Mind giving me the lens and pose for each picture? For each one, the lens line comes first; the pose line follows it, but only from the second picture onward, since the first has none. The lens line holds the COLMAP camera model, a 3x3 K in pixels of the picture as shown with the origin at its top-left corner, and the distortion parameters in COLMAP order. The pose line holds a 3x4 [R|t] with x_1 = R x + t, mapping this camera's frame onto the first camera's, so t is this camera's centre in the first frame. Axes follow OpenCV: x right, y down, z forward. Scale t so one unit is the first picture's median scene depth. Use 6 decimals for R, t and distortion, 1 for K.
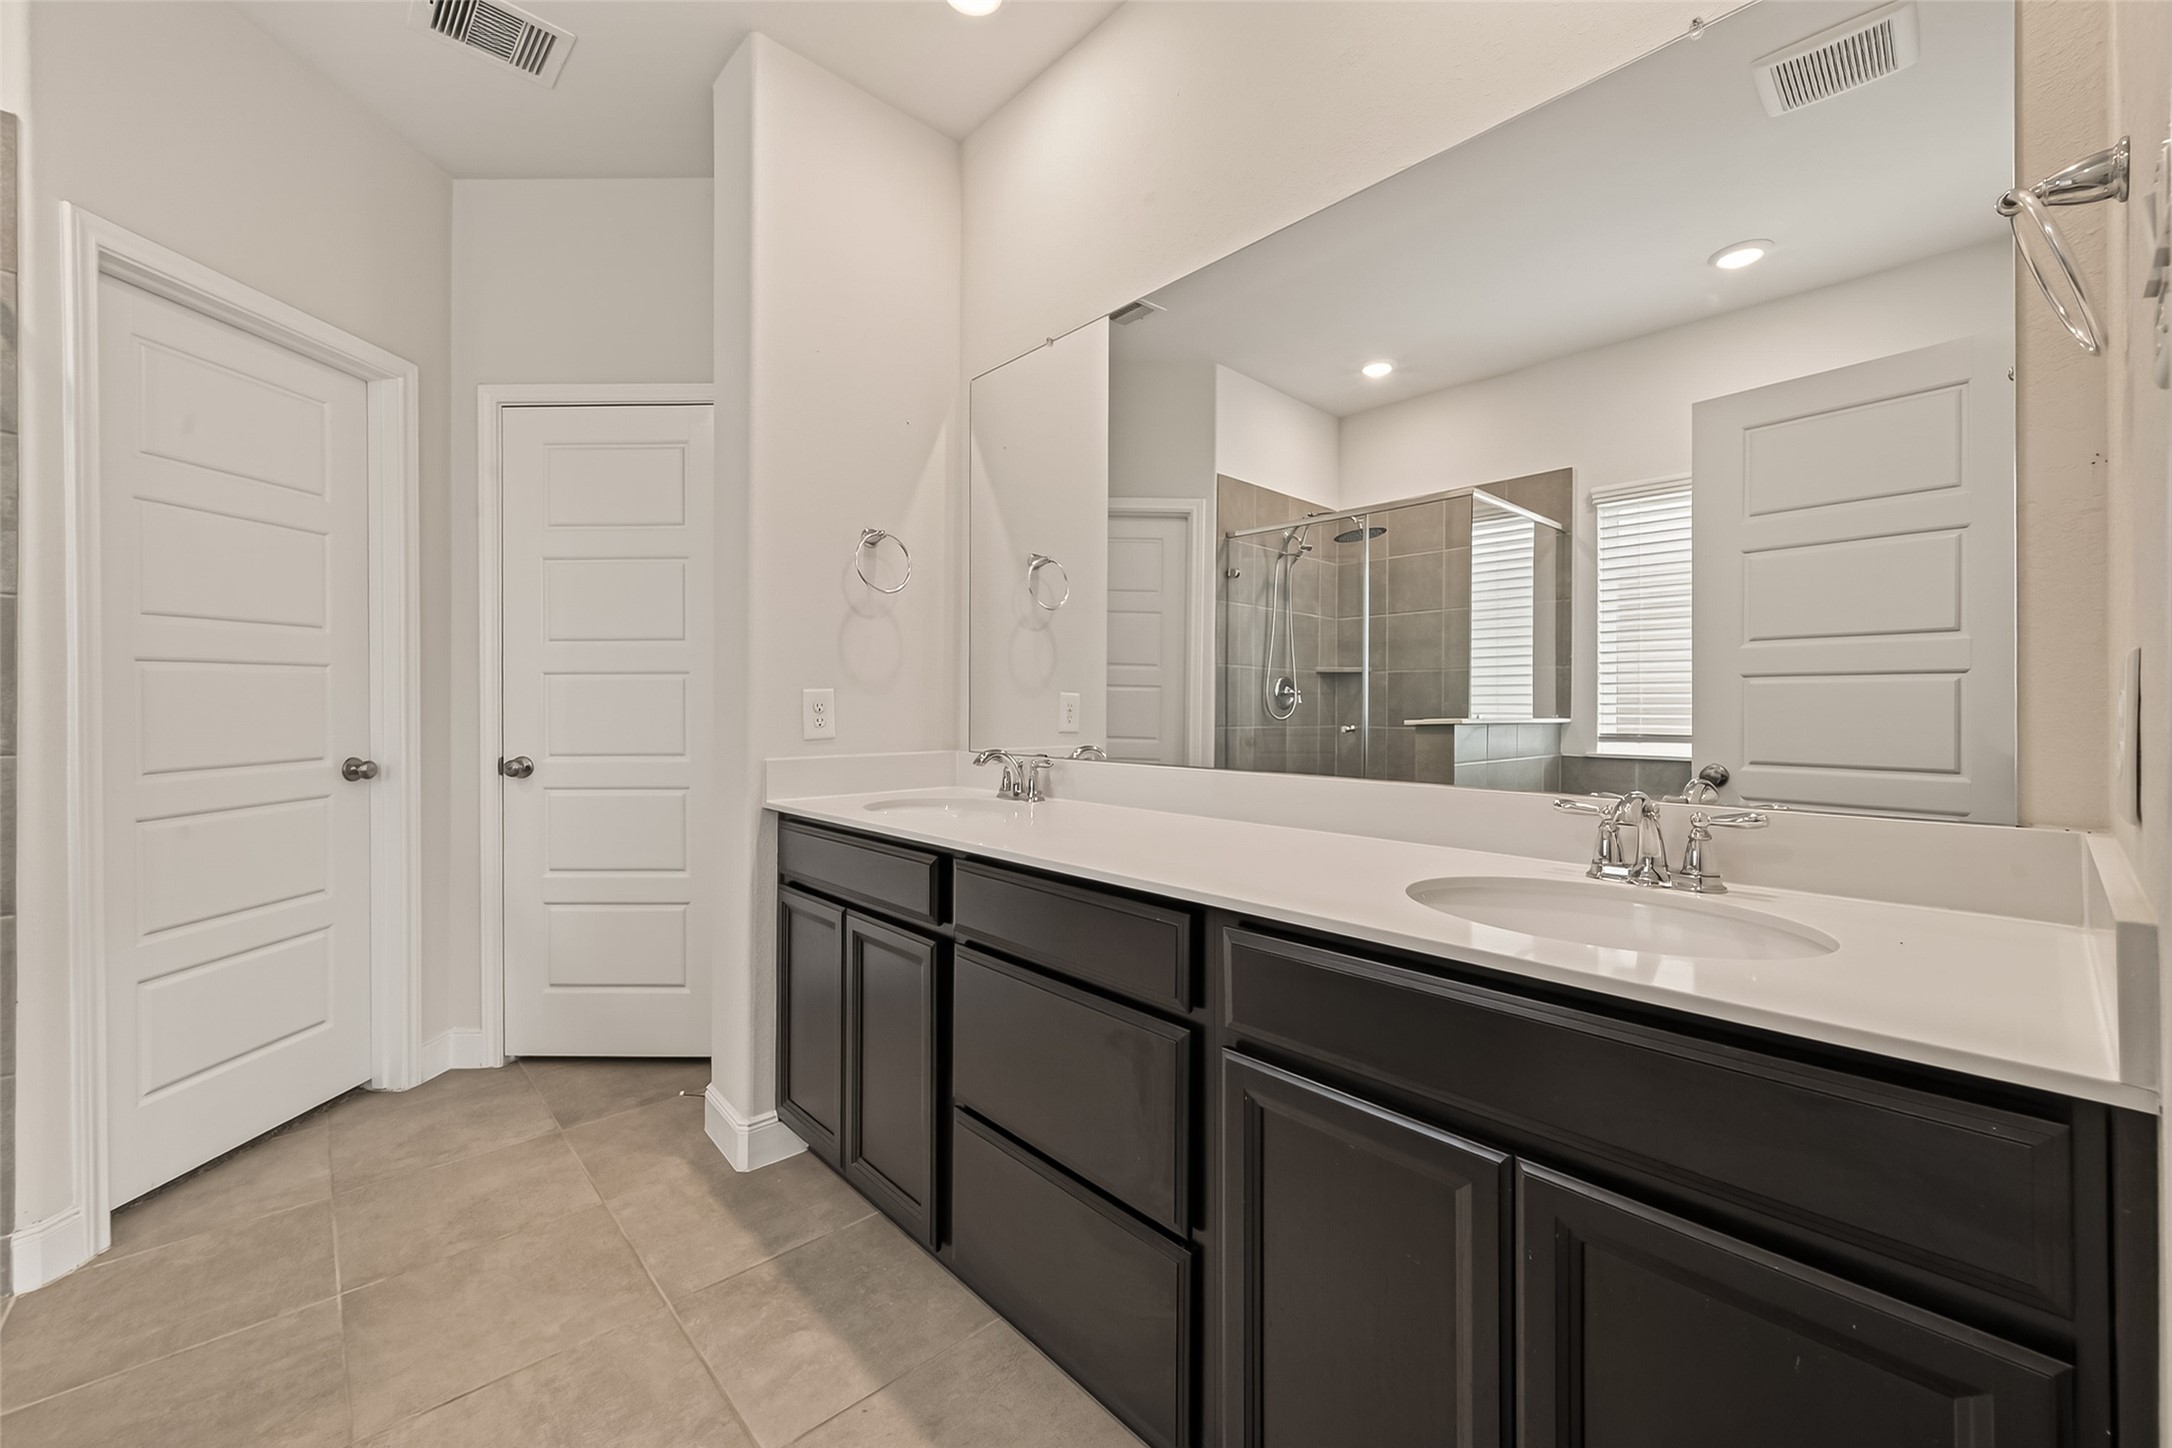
lens RADIAL K [[878.4, 0, 1083.5], [0, 878.4, 704.6], [0, 0, 1]] dist [0.020171, -0.000168]
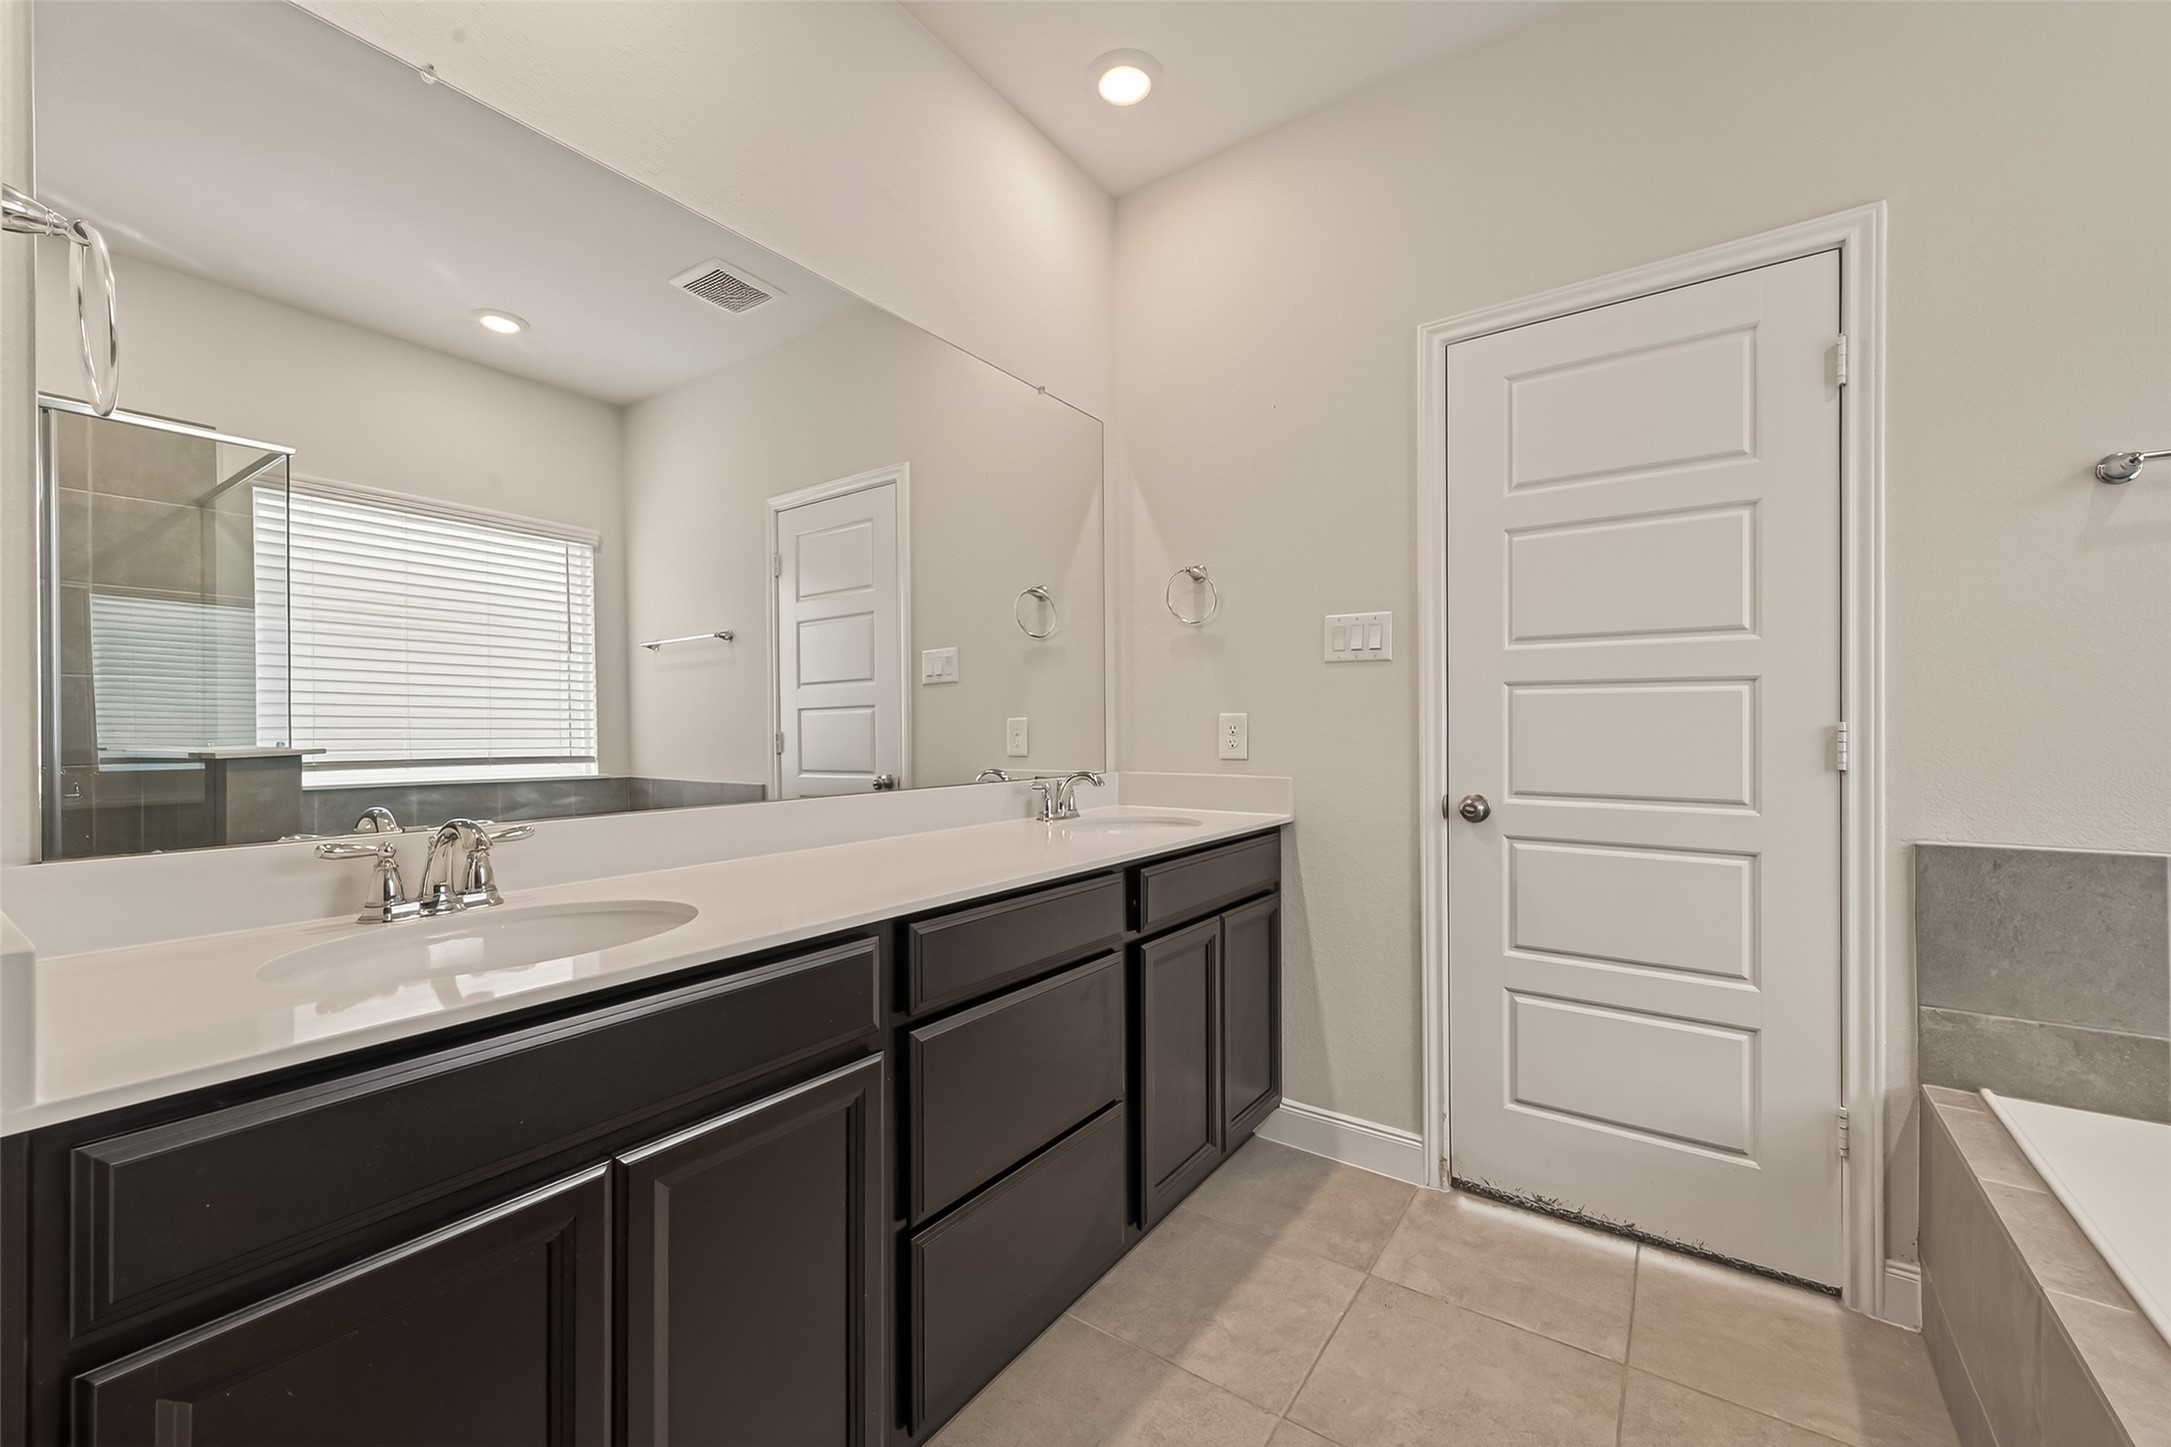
lens RADIAL K [[878.3, 0, 1083.7], [0, 878.3, 729.0], [0, 0, 1]] dist [-0.000992, -0.000138]
pose [[-0.190108, 0.001214, 0.981762, -1.284888], [0.000714, 0.999999, -0.001098, 0.003341], [-0.981763, 0.000492, -0.190109, 1.351991]]
